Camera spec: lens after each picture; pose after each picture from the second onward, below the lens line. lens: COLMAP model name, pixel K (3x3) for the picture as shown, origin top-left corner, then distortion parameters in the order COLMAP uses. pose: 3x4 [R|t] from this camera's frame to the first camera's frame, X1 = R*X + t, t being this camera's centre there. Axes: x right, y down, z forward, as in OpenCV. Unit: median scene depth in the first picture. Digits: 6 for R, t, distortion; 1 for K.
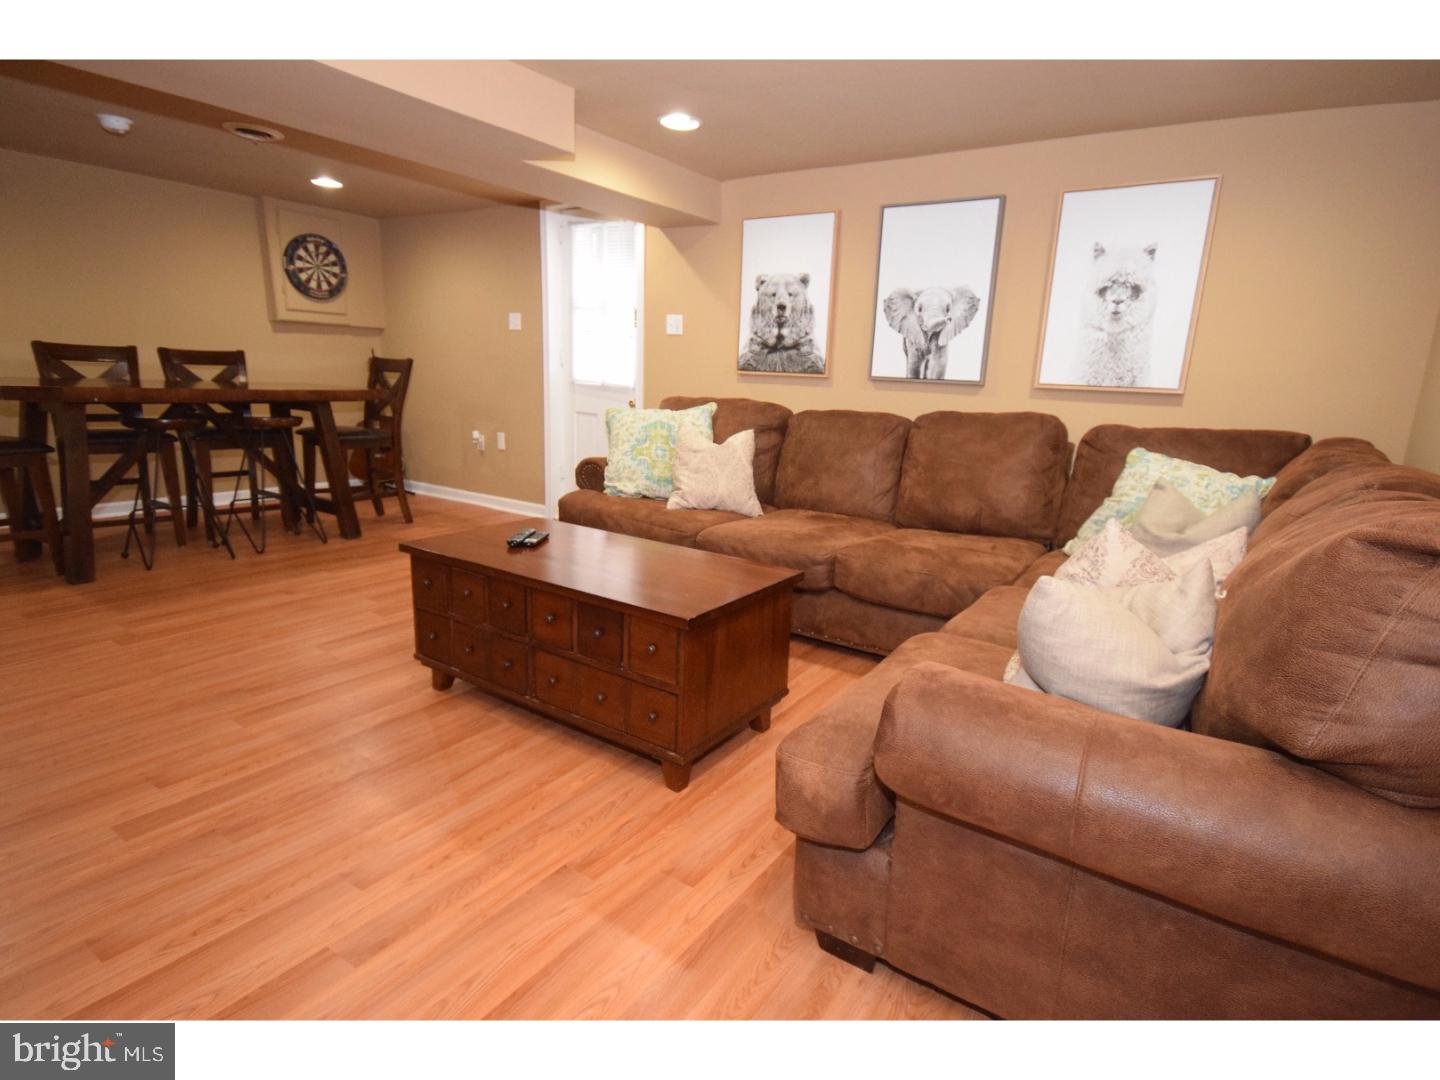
lens RADIAL K [[770.1, 0, 720.0], [0, 770.1, 540.0], [0, 0, 1]] dist [0.041669, 0.000509]
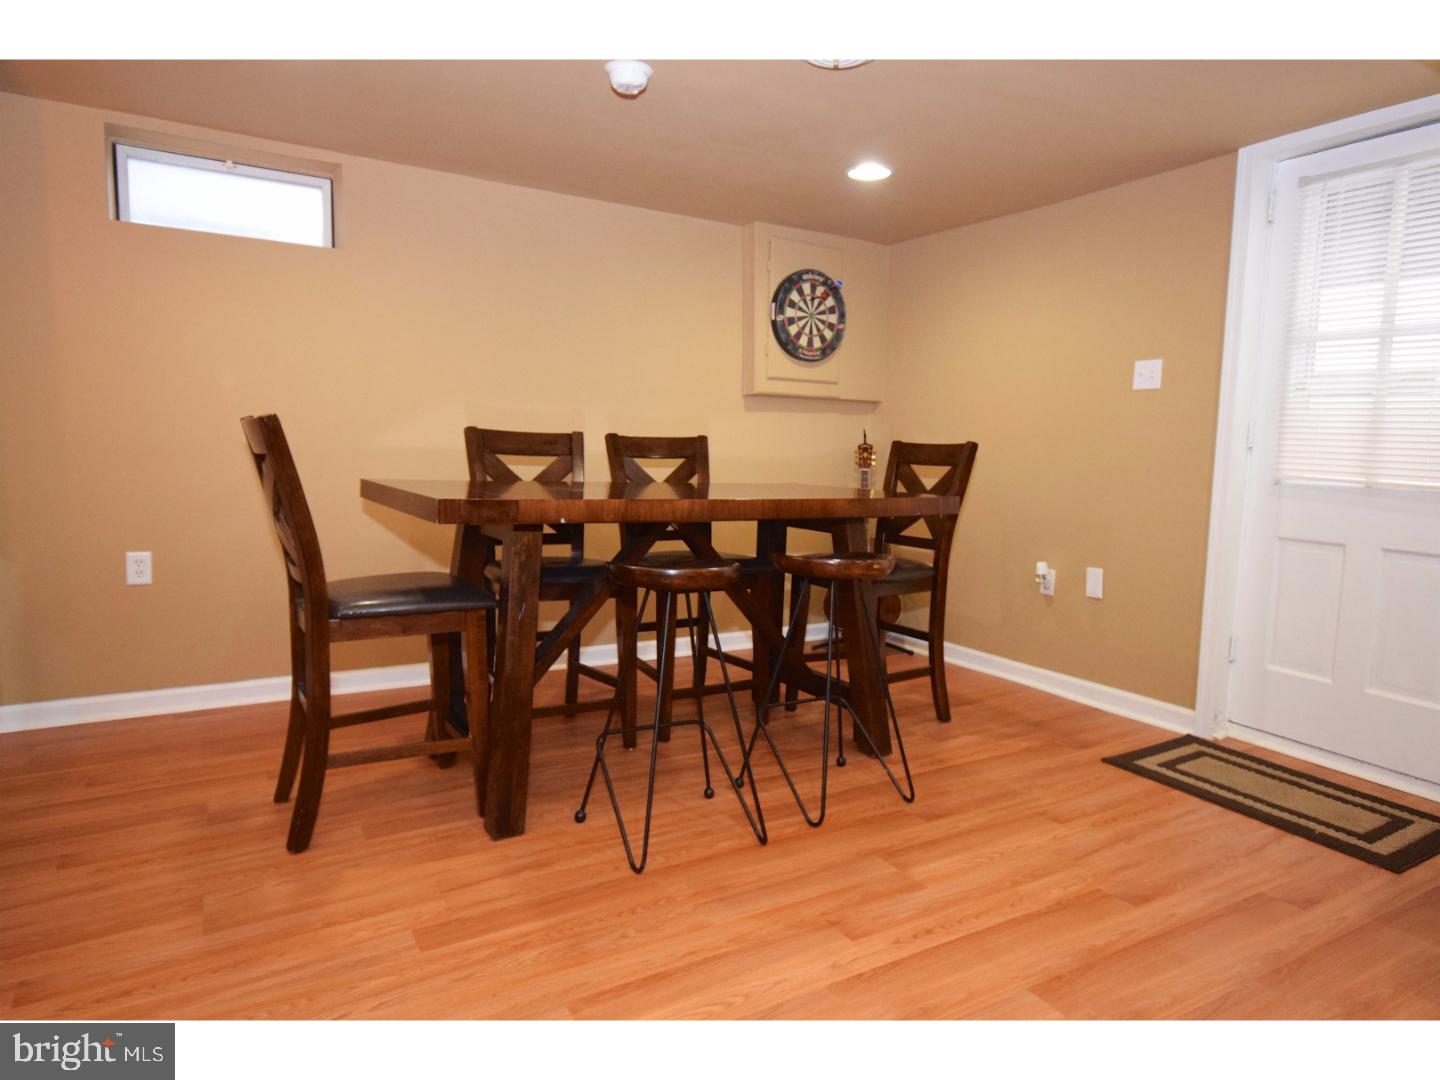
lens RADIAL K [[878.3, 0, 720.0], [0, 878.3, 540.0], [0, 0, 1]] dist [-0.002715, -0.000506]
pose [[0.906555, 0.029505, -0.421056, -0.263007], [-0.080977, 0.991181, -0.104891, -0.069837], [0.414248, 0.129185, 0.900949, 0.308529]]
